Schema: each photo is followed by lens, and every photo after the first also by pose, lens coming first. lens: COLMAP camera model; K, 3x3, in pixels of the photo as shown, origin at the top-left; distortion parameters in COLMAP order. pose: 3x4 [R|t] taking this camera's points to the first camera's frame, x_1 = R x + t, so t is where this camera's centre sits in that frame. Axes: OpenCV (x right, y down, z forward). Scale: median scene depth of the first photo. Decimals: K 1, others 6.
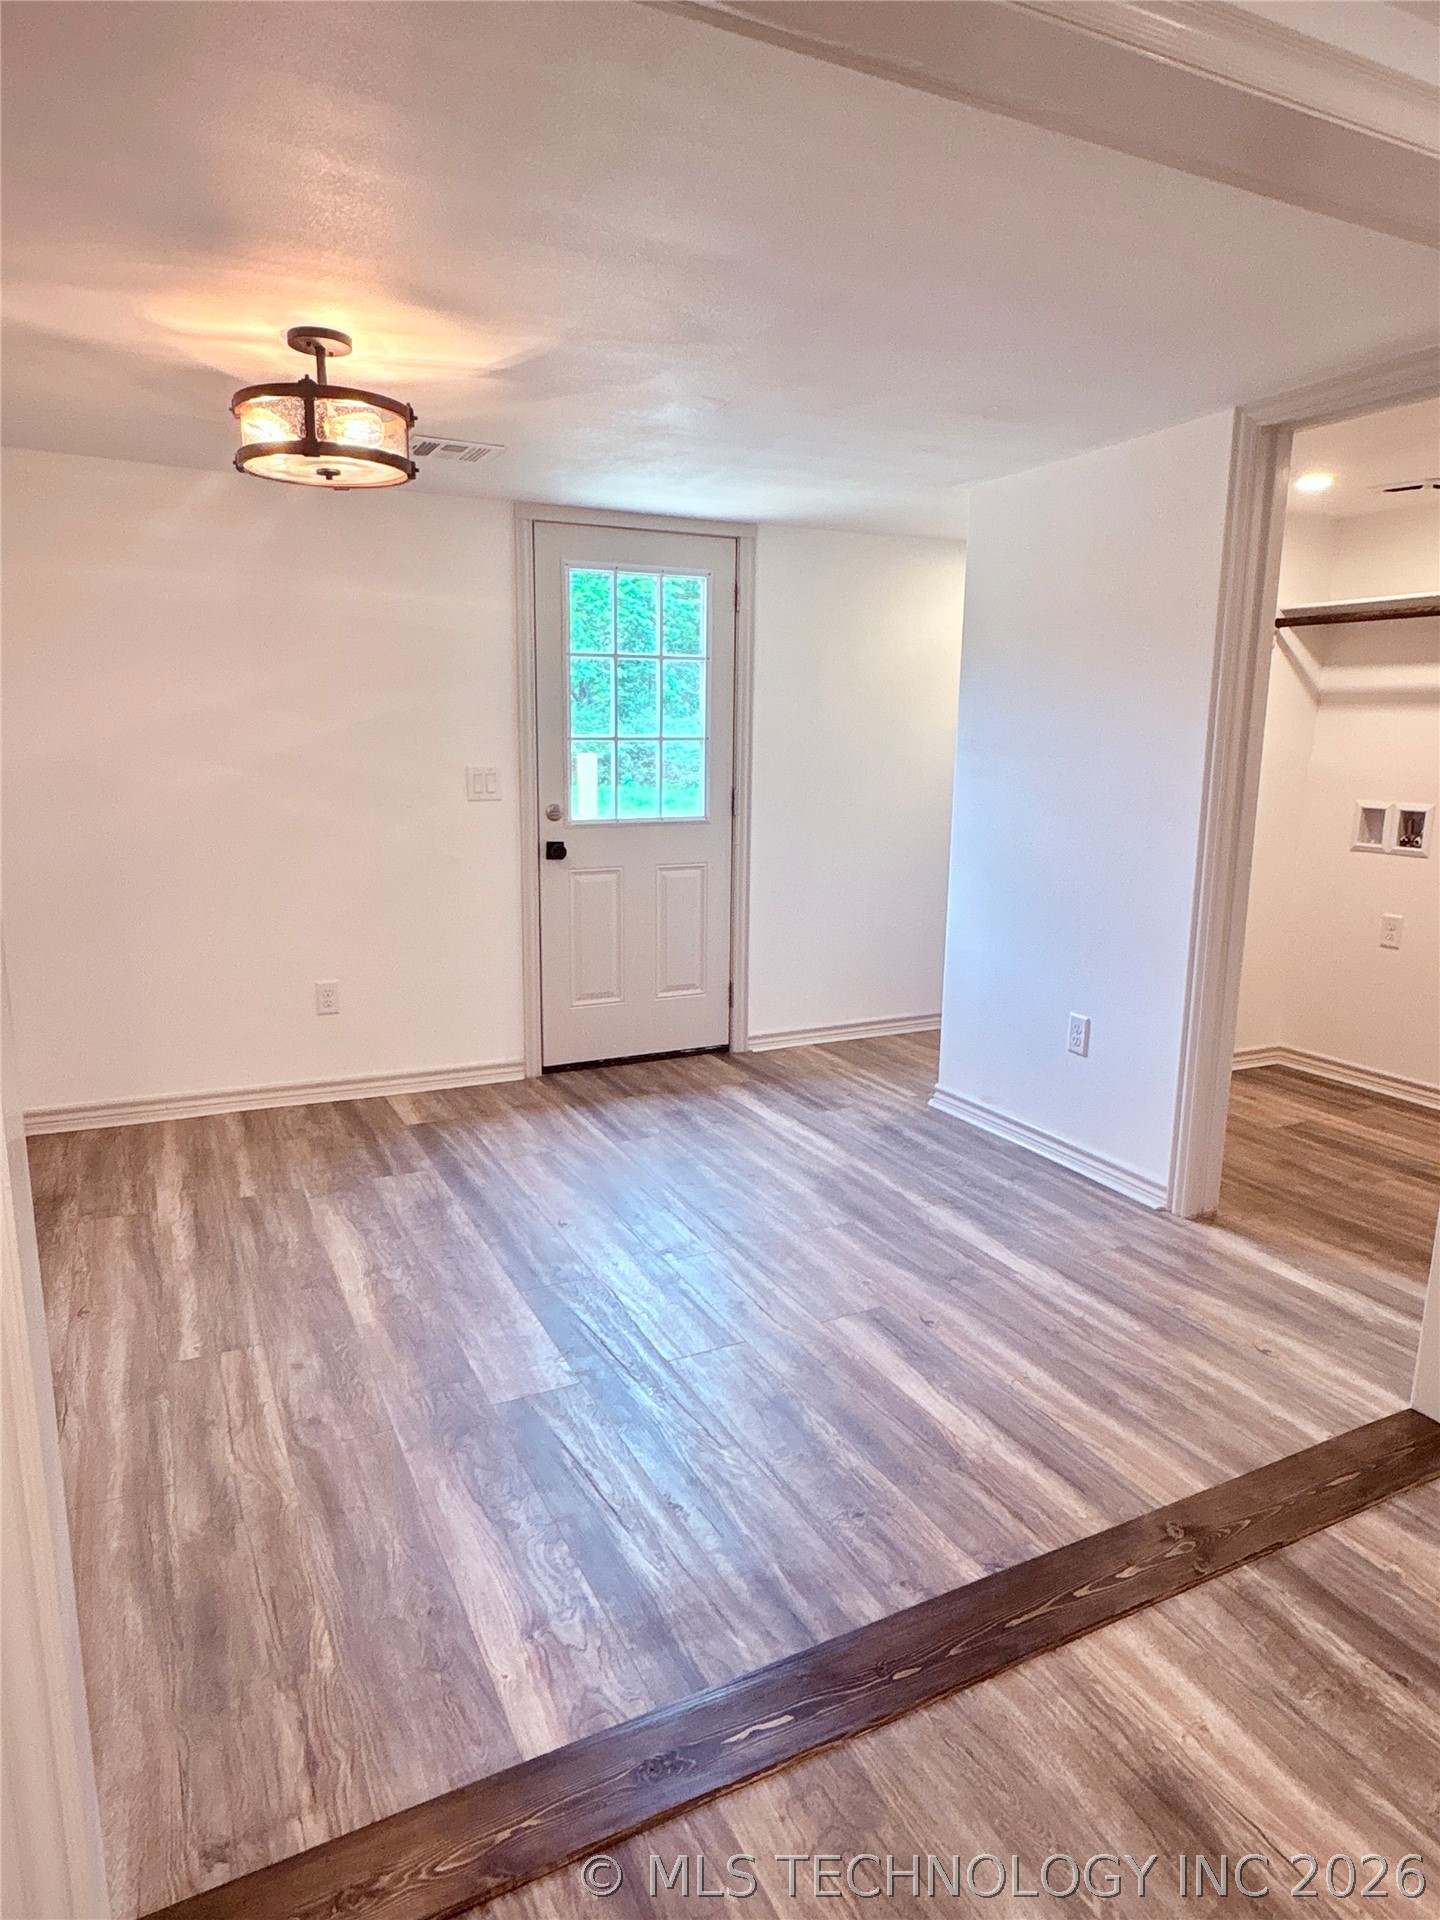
lens RADIAL K [[1166.6, 0, 711.0], [0, 1166.6, 962.6], [0, 0, 1]] dist [-0.002446, 0.000191]
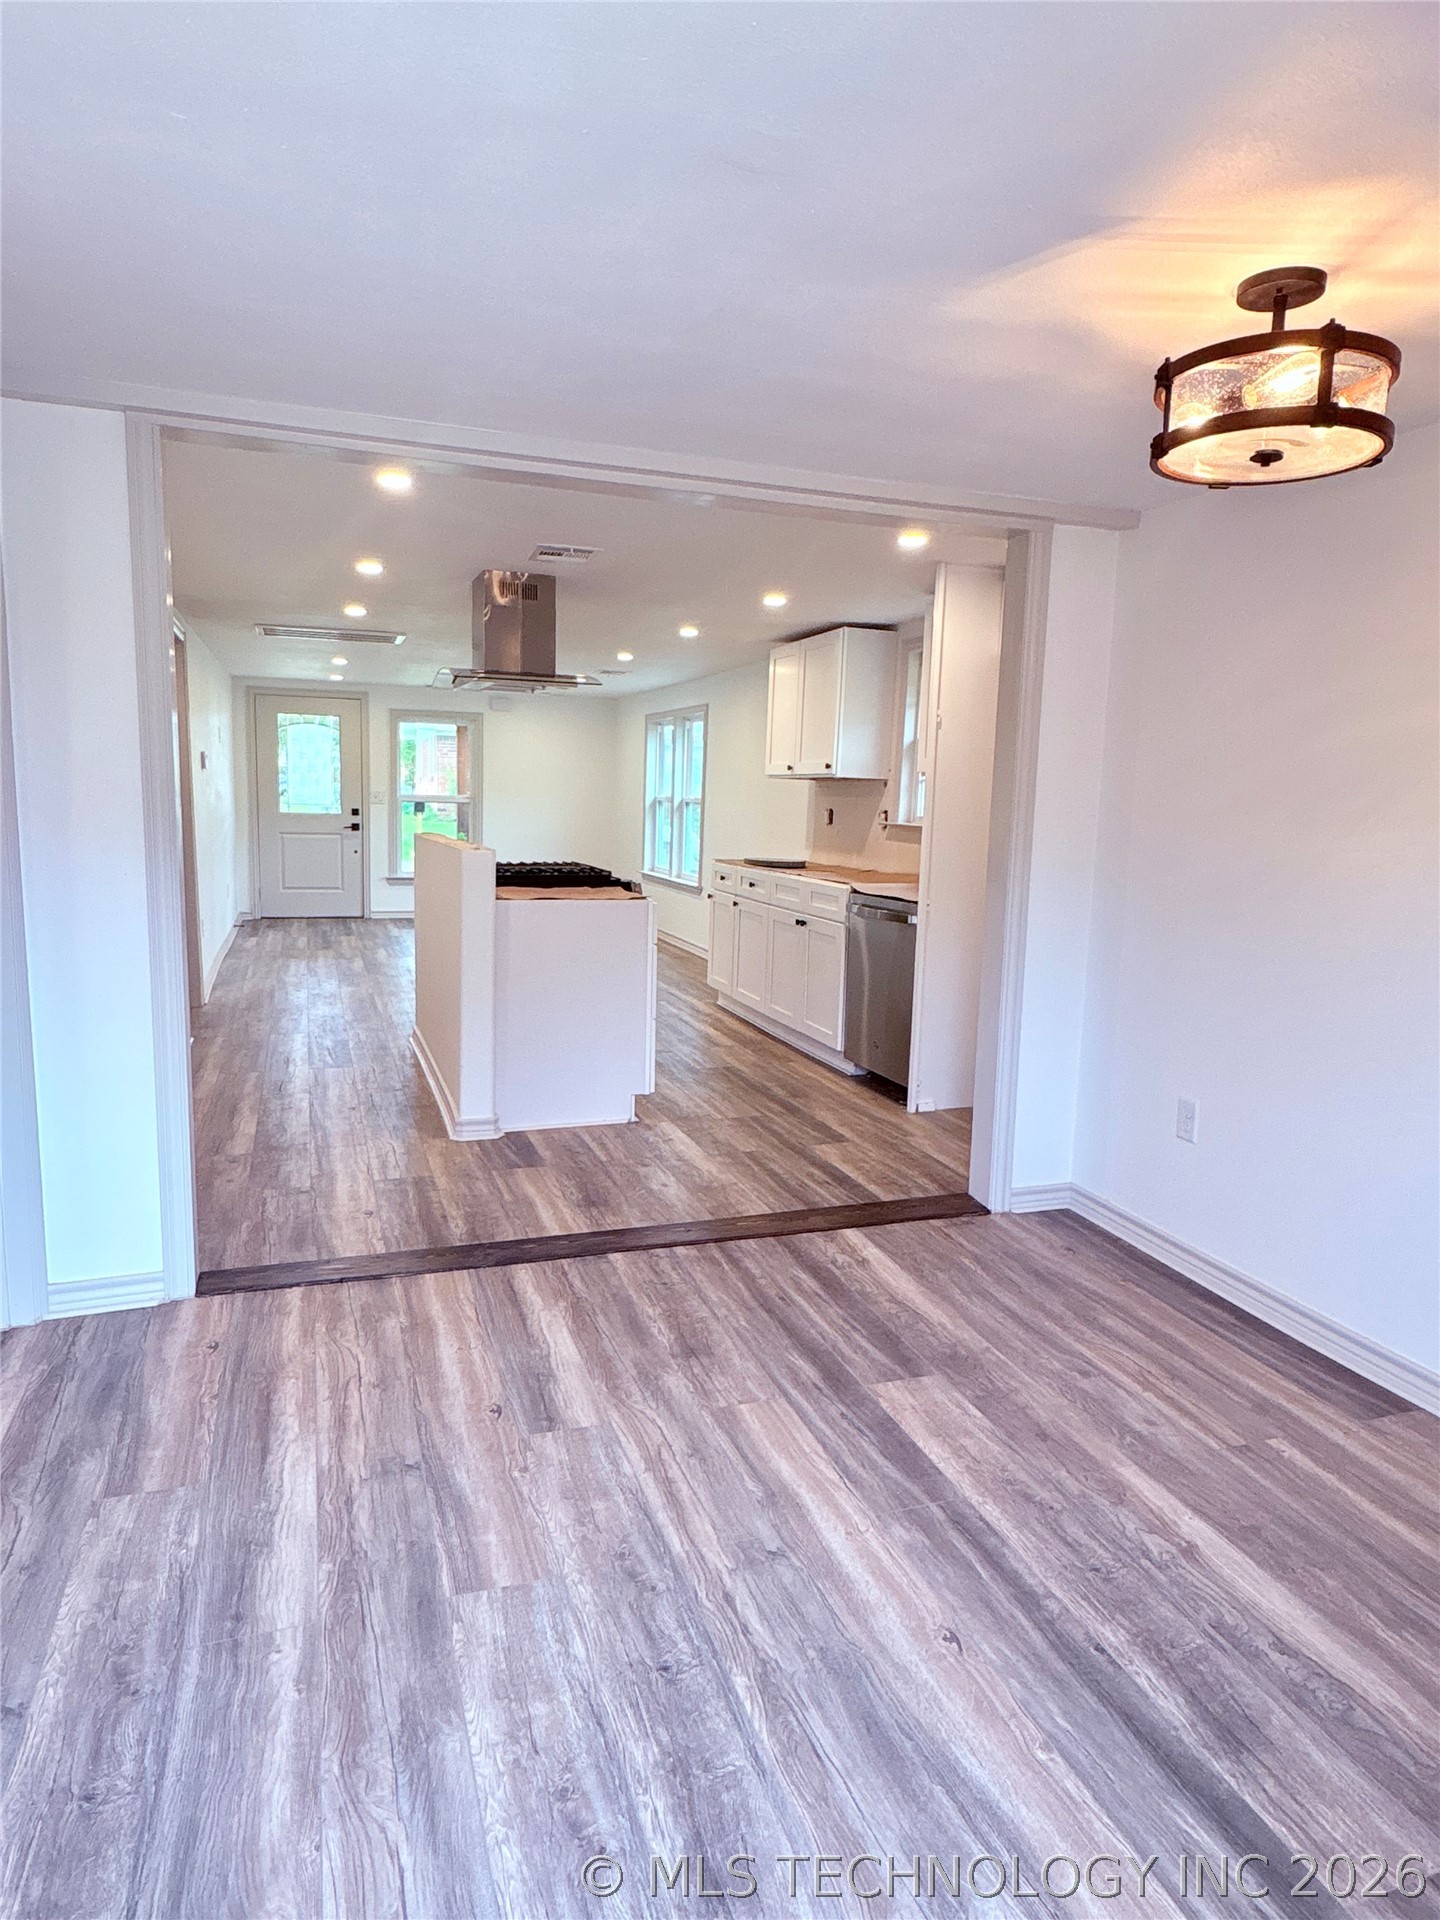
lens RADIAL K [[1166.6, 0, 720.1], [0, 1166.6, 960.0], [0, 0, 1]] dist [-0.002446, 0.000191]
pose [[-0.991996, -0.056564, 0.112890, -0.075846], [-0.015222, 0.941101, 0.337782, -0.356698], [-0.125347, 0.333360, -0.934430, 1.819363]]
